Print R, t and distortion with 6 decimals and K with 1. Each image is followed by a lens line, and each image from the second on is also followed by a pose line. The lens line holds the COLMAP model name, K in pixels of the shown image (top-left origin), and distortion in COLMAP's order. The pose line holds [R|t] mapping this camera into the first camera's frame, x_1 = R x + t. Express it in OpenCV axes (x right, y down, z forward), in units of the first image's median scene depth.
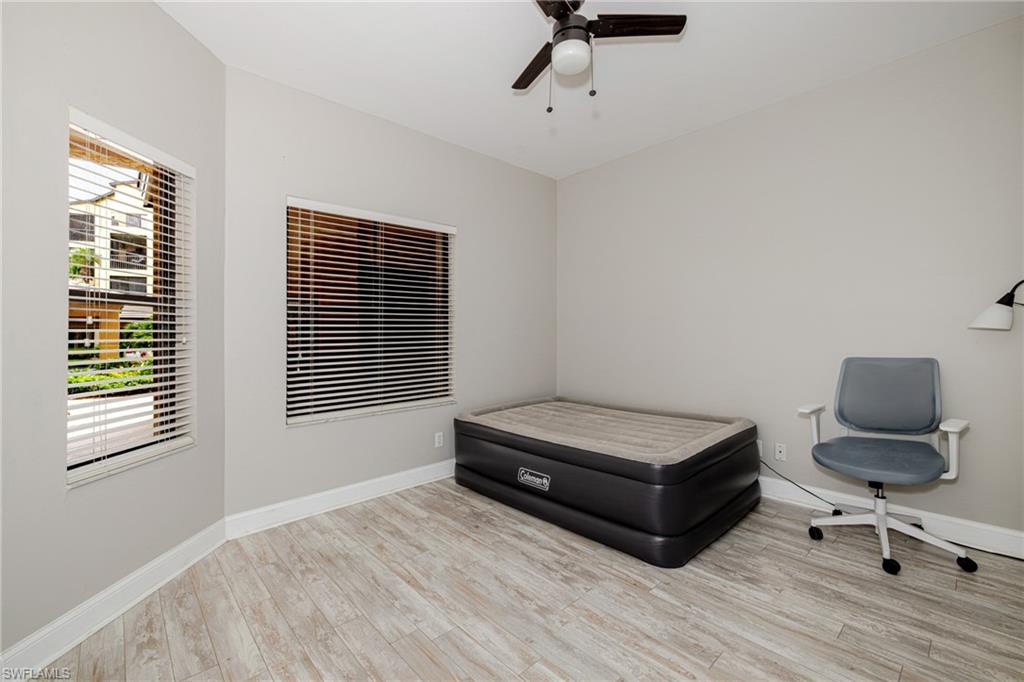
lens RADIAL K [[436.3, 0, 505.3], [0, 436.3, 321.8], [0, 0, 1]] dist [-0.000545, 0.000011]
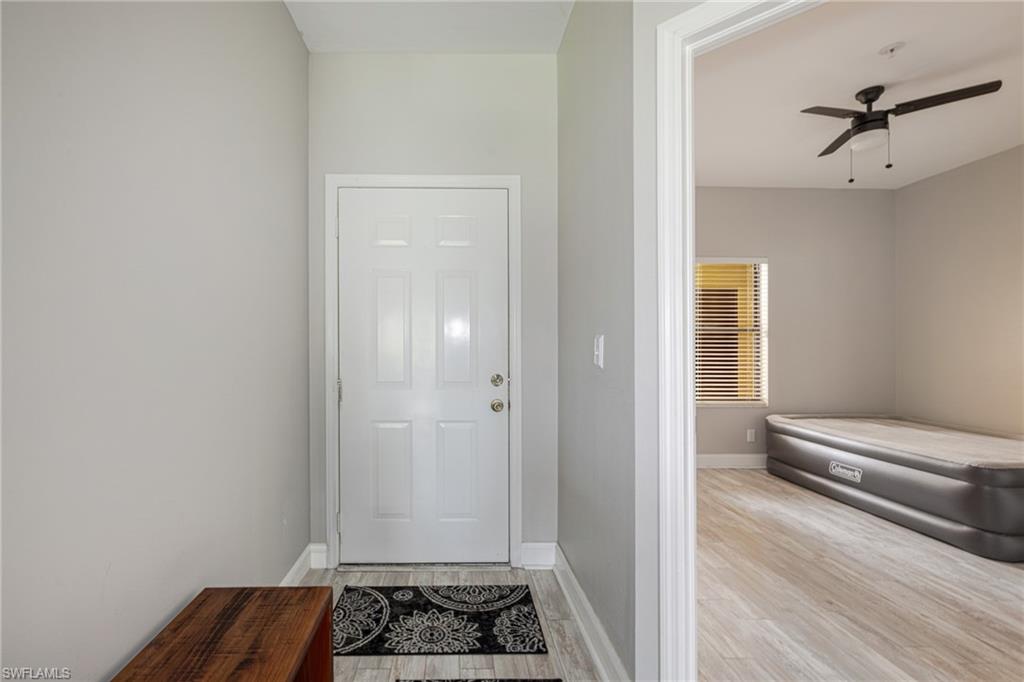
lens RADIAL K [[448.6, 0, 459.8], [0, 448.6, 341.9], [0, 0, 1]] dist [-0.001438, -0.000620]
pose [[0.751713, 0.000479, -0.659490, 0.083970], [0.011822, 0.999829, 0.014201, -0.024698], [0.659384, -0.018471, 0.751579, -0.634807]]
